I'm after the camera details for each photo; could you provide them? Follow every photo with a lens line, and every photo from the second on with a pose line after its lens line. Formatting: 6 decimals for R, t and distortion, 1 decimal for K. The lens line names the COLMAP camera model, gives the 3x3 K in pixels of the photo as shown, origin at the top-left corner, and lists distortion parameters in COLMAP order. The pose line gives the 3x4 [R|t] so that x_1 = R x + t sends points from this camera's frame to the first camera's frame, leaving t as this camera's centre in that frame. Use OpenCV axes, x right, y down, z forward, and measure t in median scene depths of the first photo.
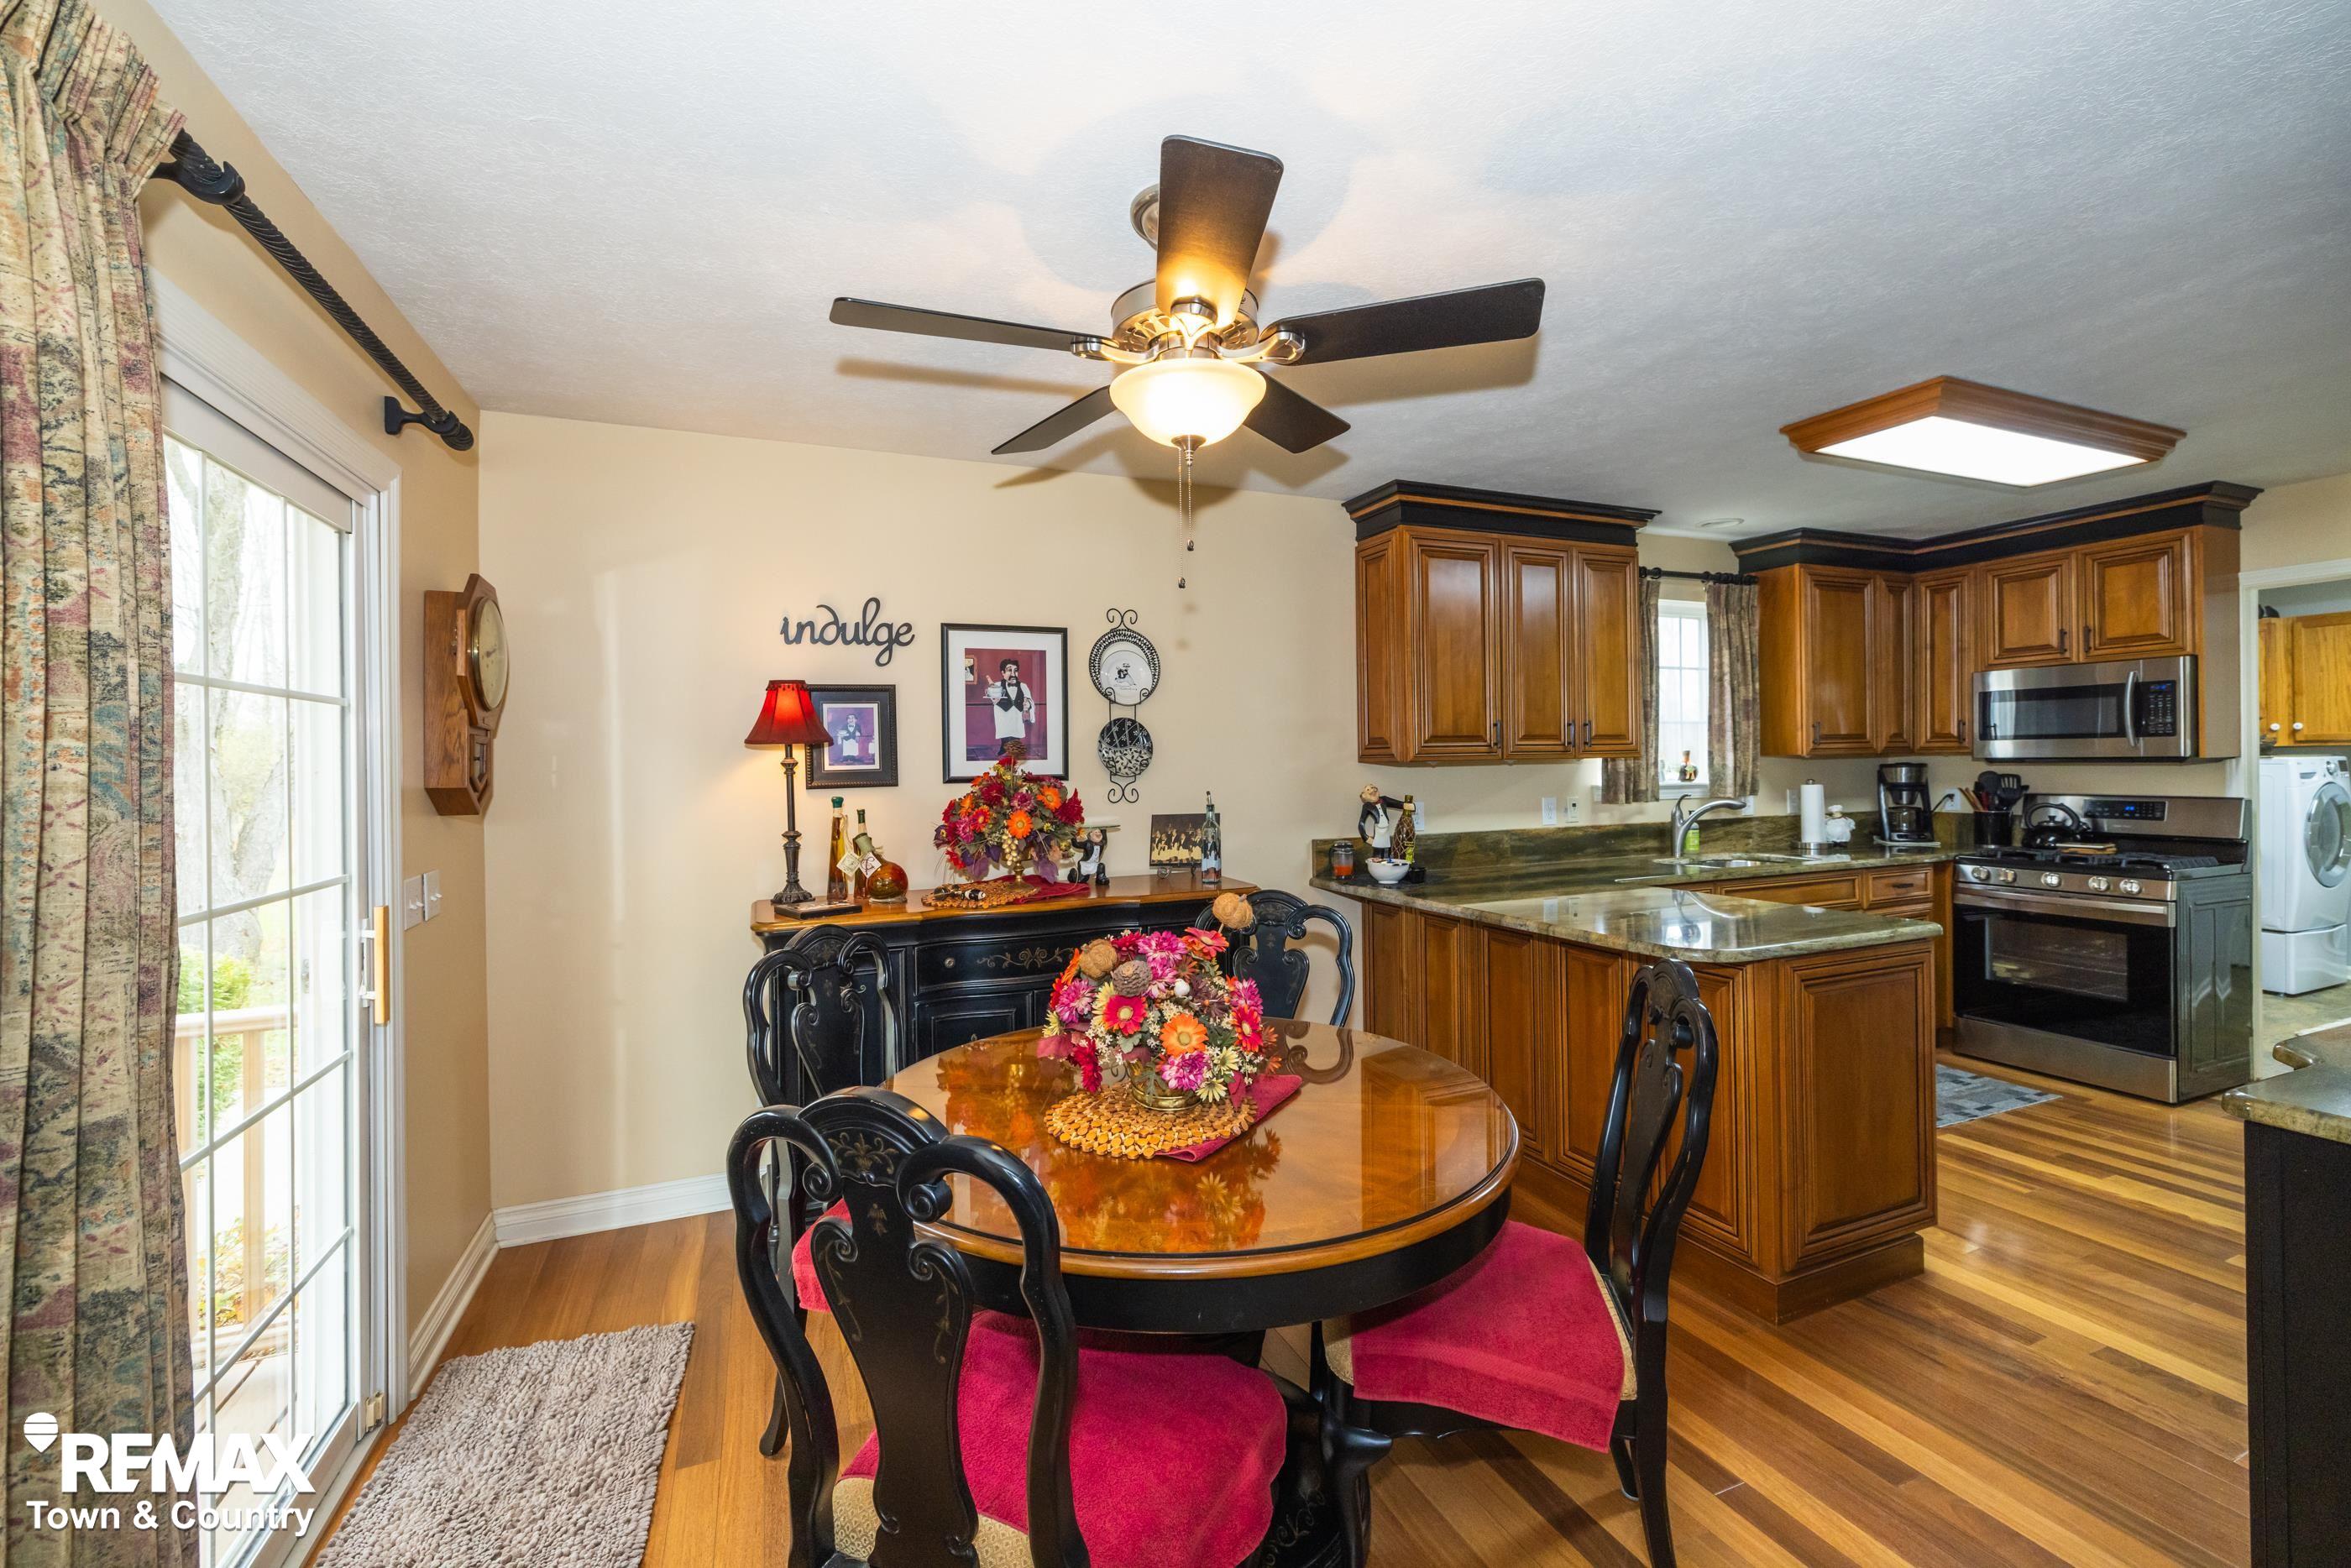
lens RADIAL K [[976.6, 0, 1174.3], [0, 976.6, 774.6], [0, 0, 1]] dist [-0.002925, -0.000152]
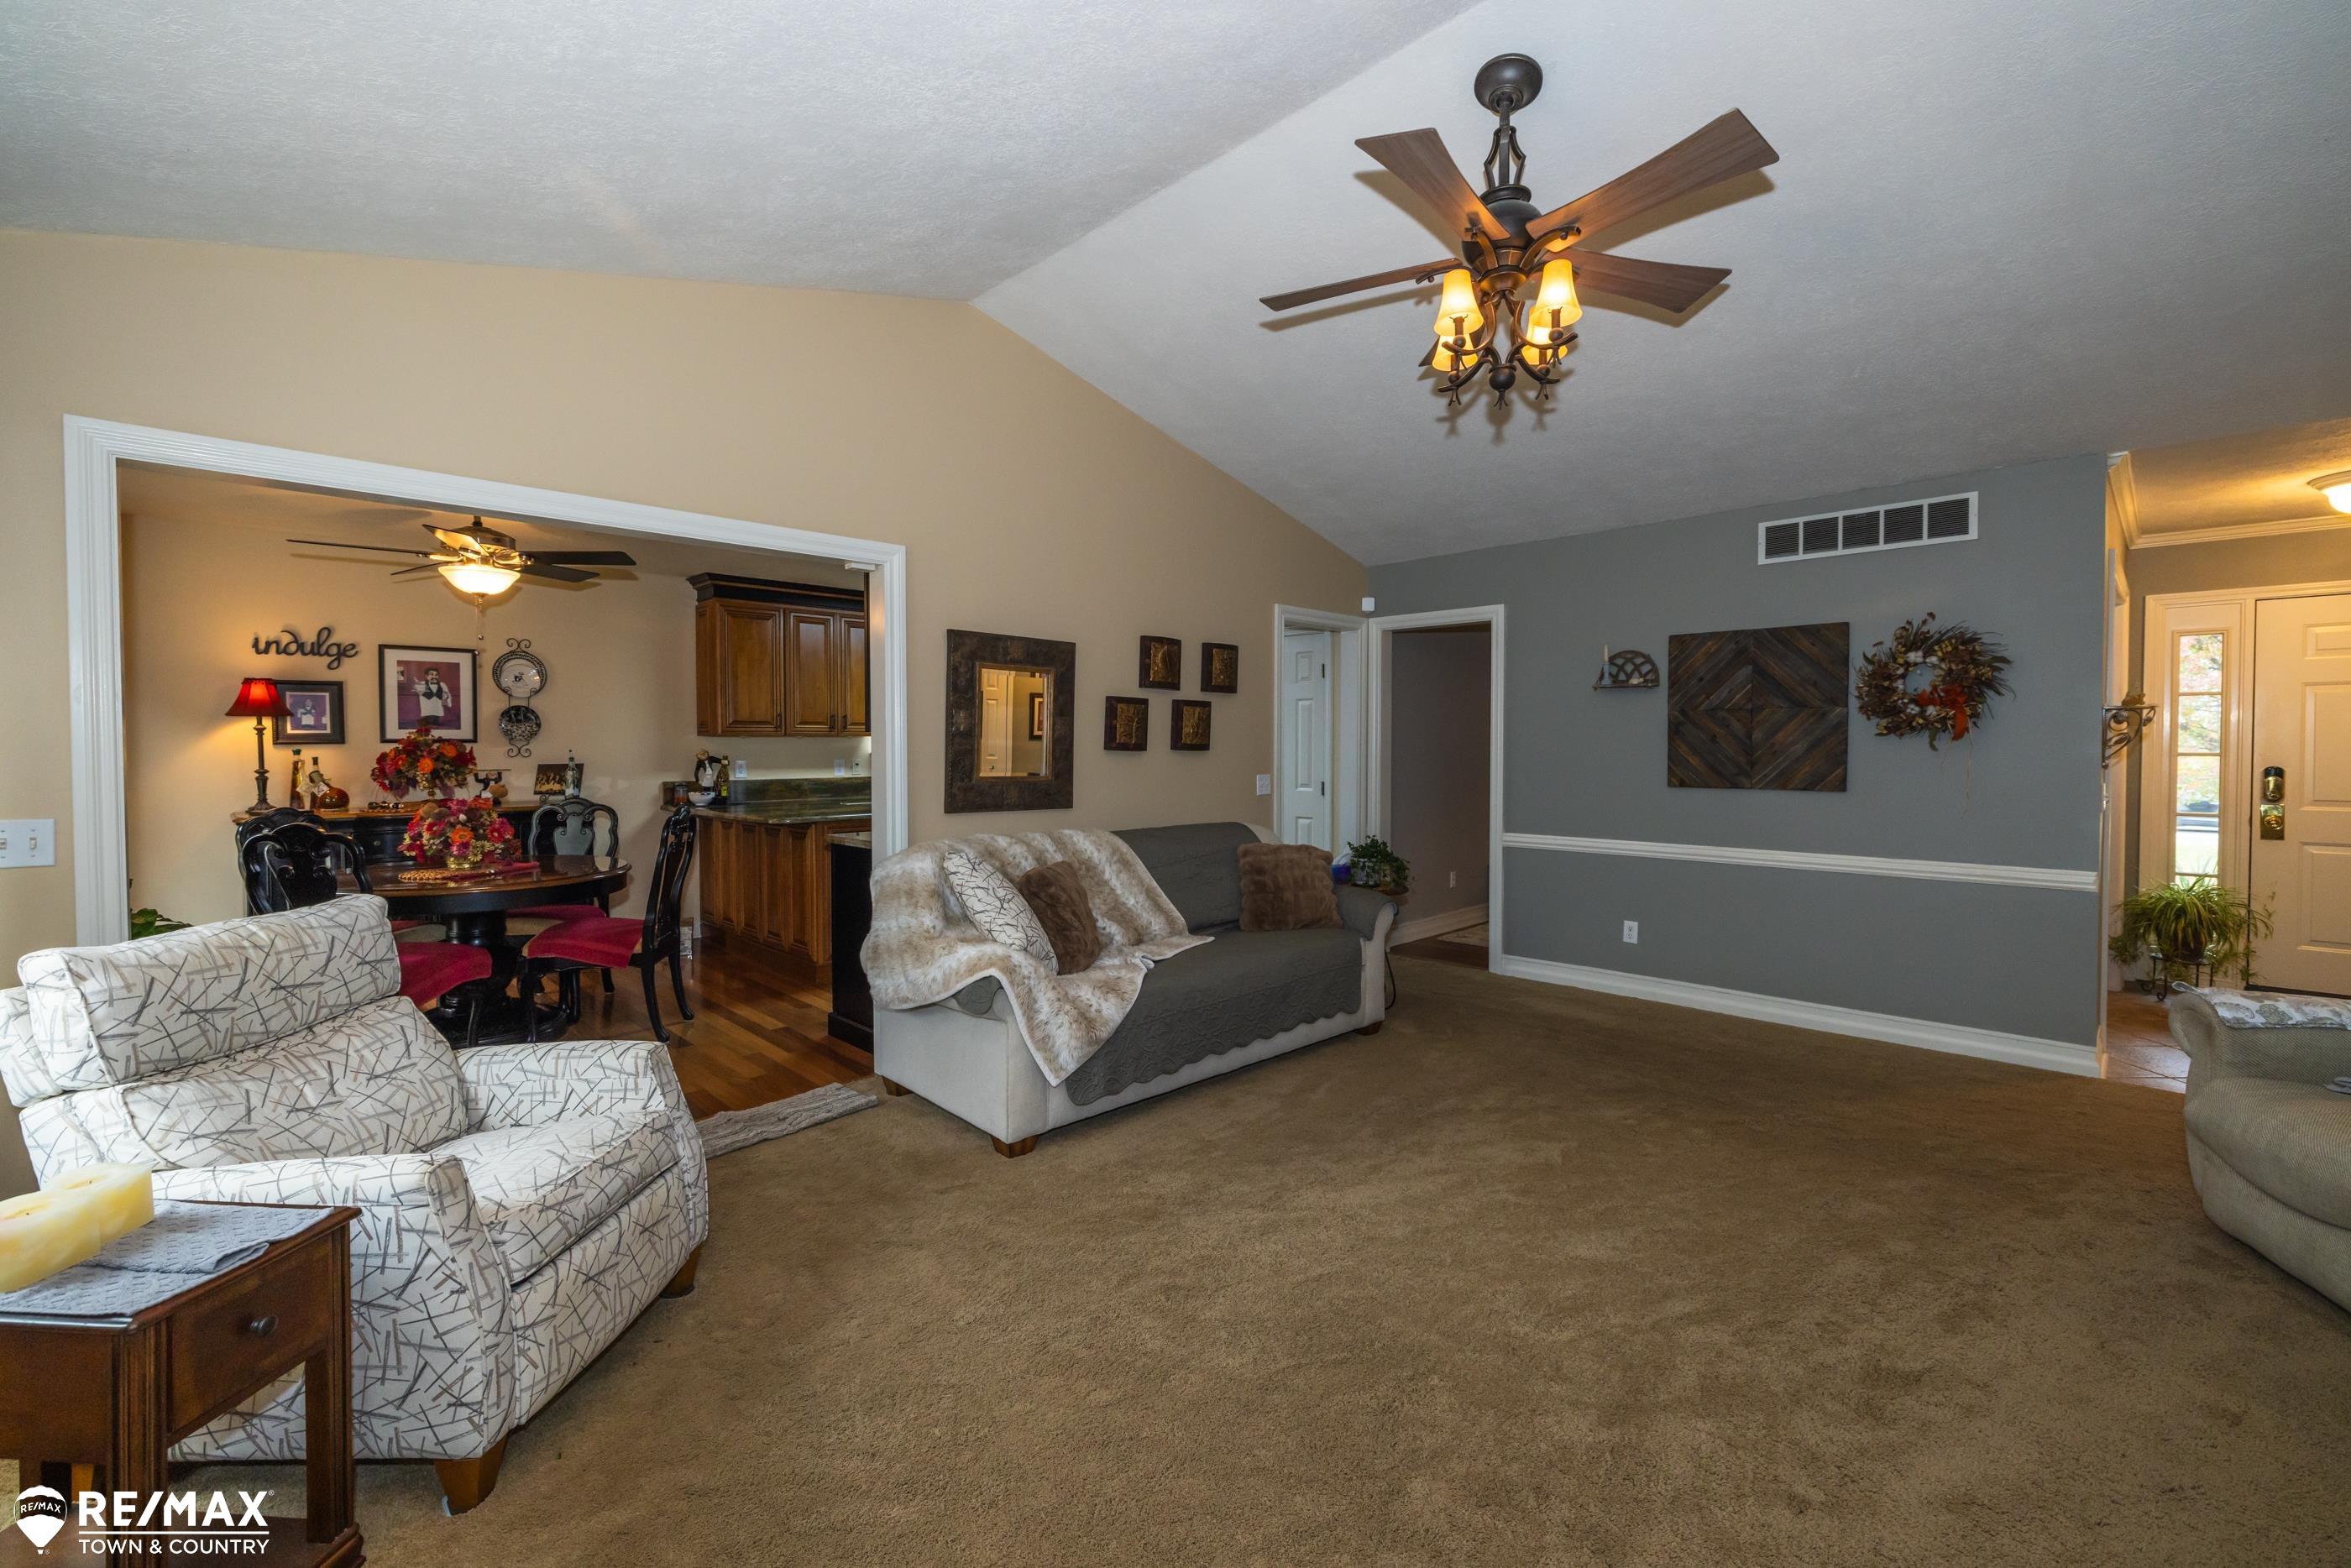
lens RADIAL K [[976.6, 0, 1182.0], [0, 976.6, 769.6], [0, 0, 1]] dist [-0.002925, -0.000152]
pose [[0.924141, 0.004120, 0.382028, 0.376725], [-0.008362, 0.999920, 0.009446, 0.026943], [-0.381959, -0.011925, 0.924102, -1.008971]]
